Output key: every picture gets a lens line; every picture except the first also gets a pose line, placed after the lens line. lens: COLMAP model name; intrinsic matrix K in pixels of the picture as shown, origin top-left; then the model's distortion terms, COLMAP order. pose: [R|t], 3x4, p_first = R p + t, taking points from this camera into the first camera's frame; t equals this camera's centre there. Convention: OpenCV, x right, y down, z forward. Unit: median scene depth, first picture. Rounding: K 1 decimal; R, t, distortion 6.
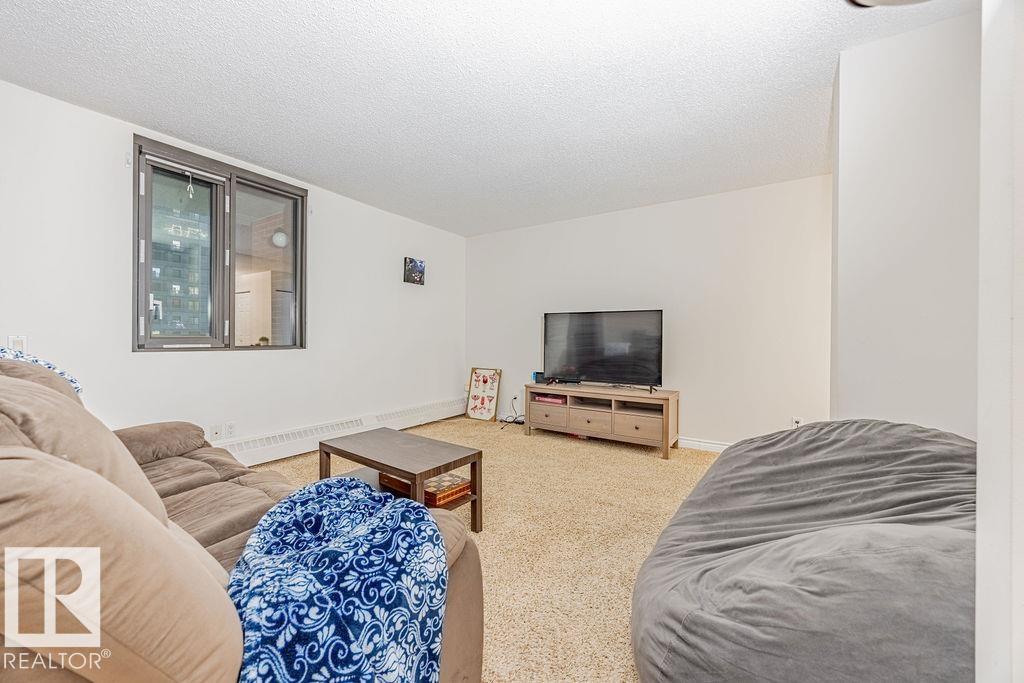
lens RADIAL K [[390.3, 0, 512.0], [0, 390.3, 341.5], [0, 0, 1]] dist [0.000037, -0.000120]
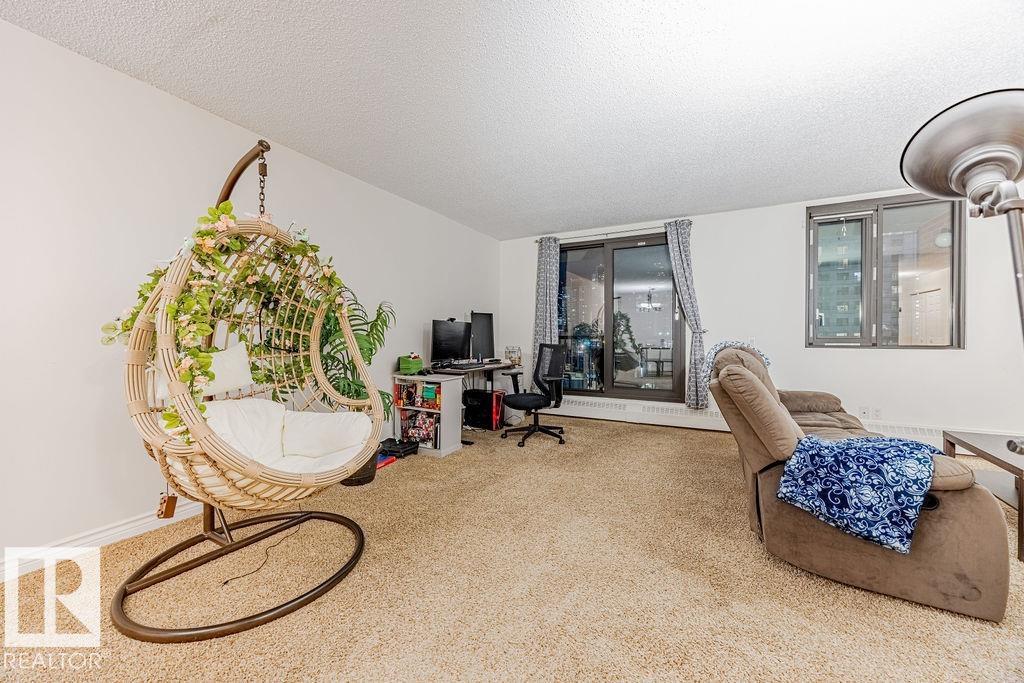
lens RADIAL K [[412.4, 0, 508.3], [0, 412.4, 337.9], [0, 0, 1]] dist [-0.000534, -0.000193]
pose [[0.115474, -0.004273, -0.993301, 0.393980], [-0.009390, 0.999941, -0.005394, 0.006506], [0.993266, 0.009950, 0.115427, -0.274710]]
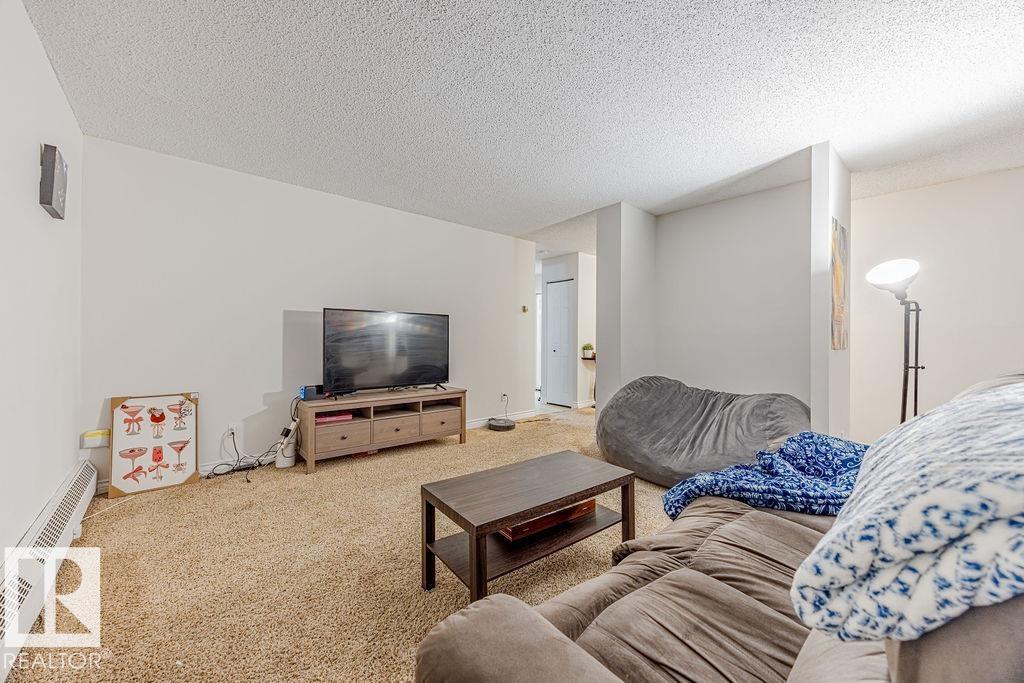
lens RADIAL K [[390.3, 0, 512.0], [0, 390.3, 341.5], [0, 0, 1]] dist [0.000037, -0.000120]
pose [[0.272334, -0.001702, 0.962201, -0.659947], [0.012631, 0.999919, -0.001806, 0.000059], [-0.962120, 0.012646, 0.272334, 0.514067]]
